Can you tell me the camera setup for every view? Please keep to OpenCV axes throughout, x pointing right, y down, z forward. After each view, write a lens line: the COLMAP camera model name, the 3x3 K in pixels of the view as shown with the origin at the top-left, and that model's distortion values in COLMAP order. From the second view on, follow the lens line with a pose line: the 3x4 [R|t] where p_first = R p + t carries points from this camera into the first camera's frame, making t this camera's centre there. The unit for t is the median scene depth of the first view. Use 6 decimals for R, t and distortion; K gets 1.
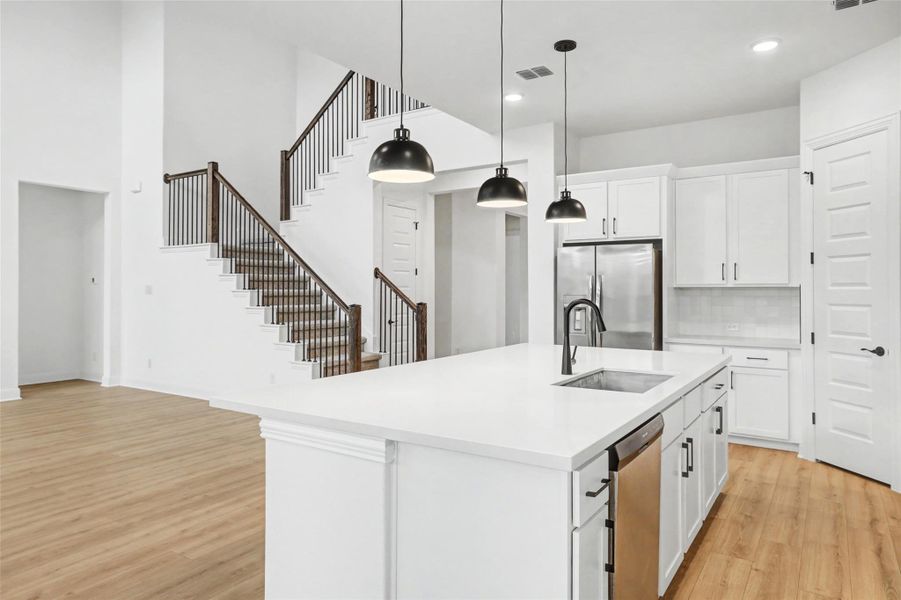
lens RADIAL K [[578.9, 0, 436.7], [0, 578.9, 280.6], [0, 0, 1]] dist [-0.010325, 0.004150]
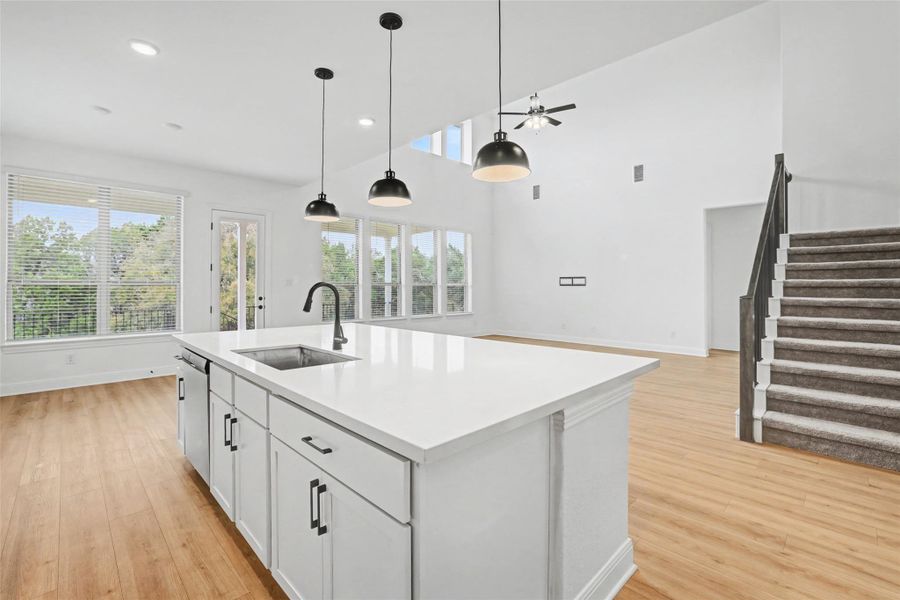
lens RADIAL K [[402.6, 0, 449.5], [0, 402.6, 283.1], [0, 0, 1]] dist [-0.017263, 0.002641]
pose [[-0.215966, -0.008679, -0.976362, 0.391749], [0.016178, 0.999791, -0.012466, 0.020407], [0.976267, -0.018487, -0.215781, 0.603634]]
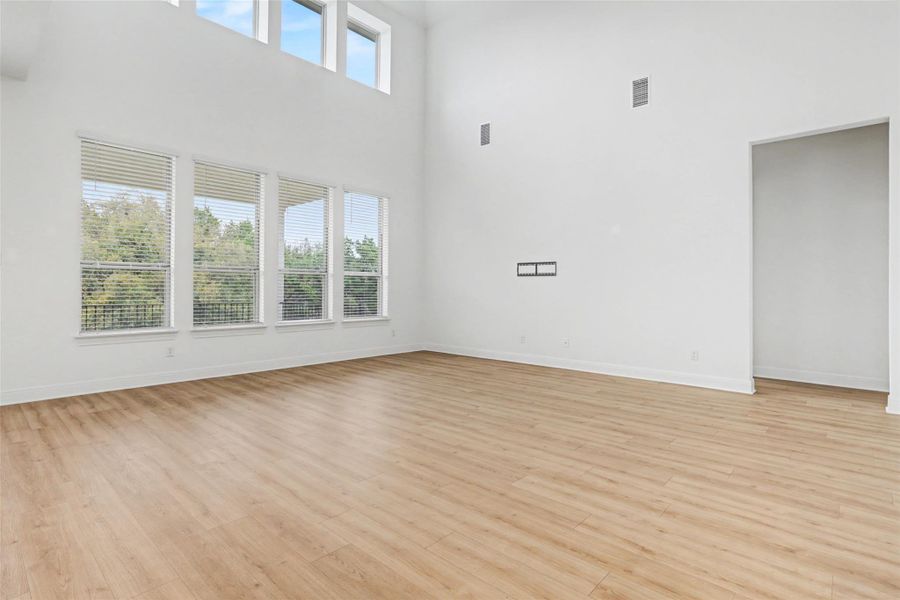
lens RADIAL K [[450.1, 0, 453.2], [0, 450.1, 295.9], [0, 0, 1]] dist [-0.016325, 0.008405]
pose [[-0.134518, 0.016968, -0.990766, 0.001974], [0.011019, 0.999817, 0.015627, 0.044361], [0.990850, -0.008815, -0.134681, 0.664453]]
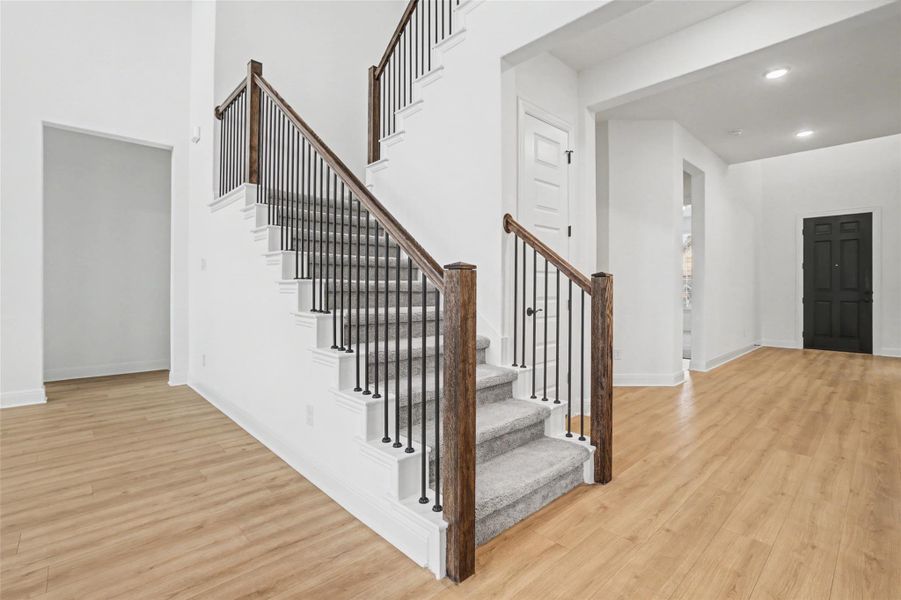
lens RADIAL K [[408.3, 0, 442.1], [0, 408.3, 292.7], [0, 0, 1]] dist [-0.017305, 0.004791]
pose [[0.973332, 0.005471, -0.229334, -0.075675], [0.000571, 0.999655, 0.026271, 0.044076], [0.229399, -0.025702, 0.972993, 0.611498]]
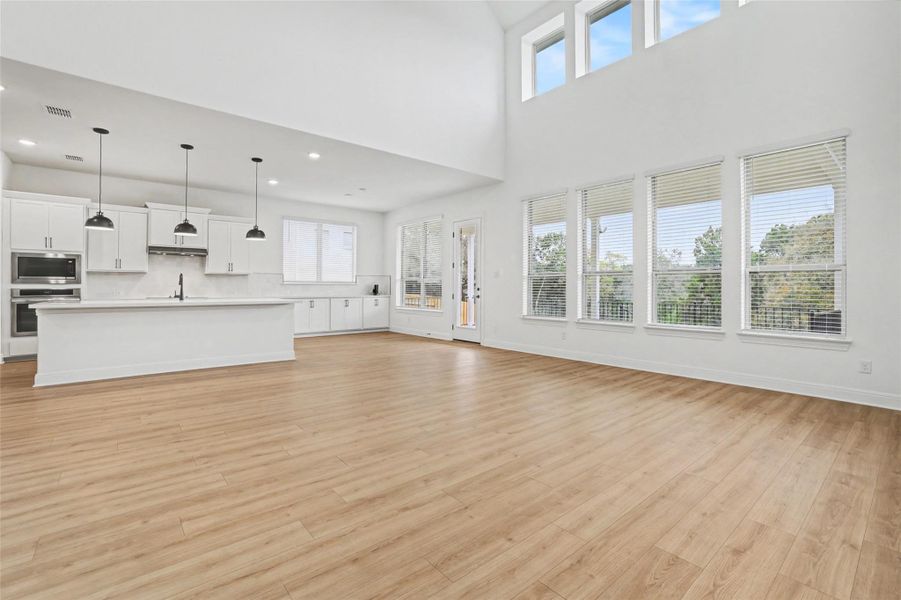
lens RADIAL K [[408.3, 0, 444.2], [0, 408.3, 285.0], [0, 0, 1]] dist [-0.017305, 0.004791]
pose [[-0.957616, -0.000562, 0.288048, -0.653070], [-0.007720, 0.999689, -0.023716, 0.052680], [-0.287945, -0.024934, -0.957322, 1.058677]]
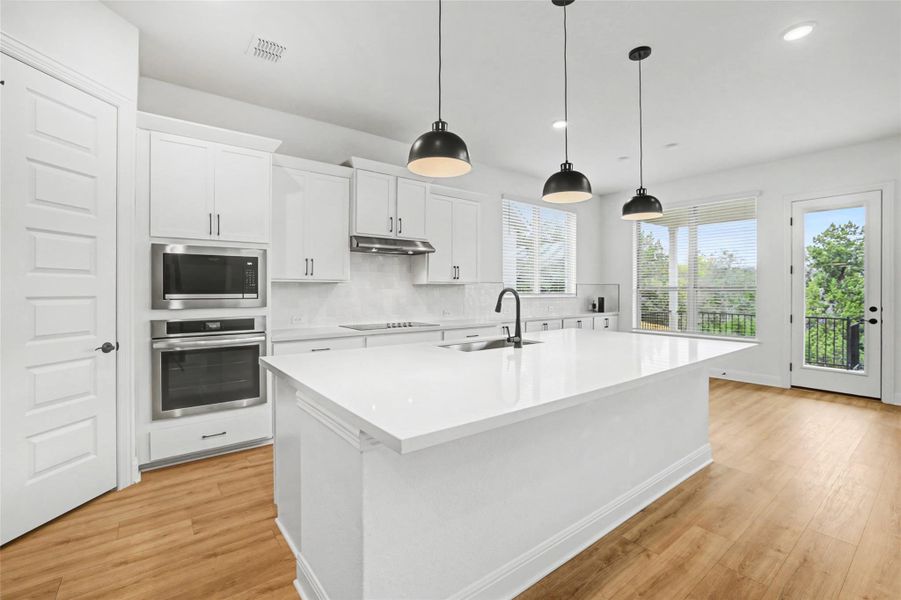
lens RADIAL K [[403.1, 0, 448.8], [0, 403.1, 292.2], [0, 0, 1]] dist [-0.017263, 0.002641]
pose [[-0.952157, -0.002678, 0.305598, 0.041343], [-0.006893, 0.999895, -0.012717, 0.022943], [-0.305532, -0.014215, -0.952076, 0.805291]]
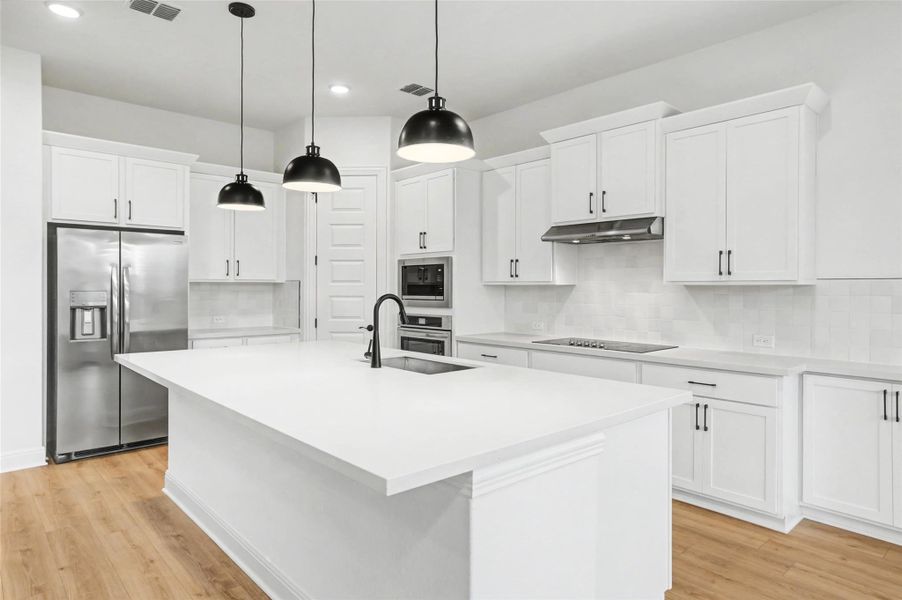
lens RADIAL K [[541.7, 0, 442.6], [0, 541.7, 305.9], [0, 0, 1]] dist [-0.000643, 0.000113]
pose [[0.249887, -0.035107, 0.967638, -0.288146], [-0.019710, 0.998951, 0.041333, 0.004251], [-0.968074, -0.029401, 0.248933, 0.272778]]
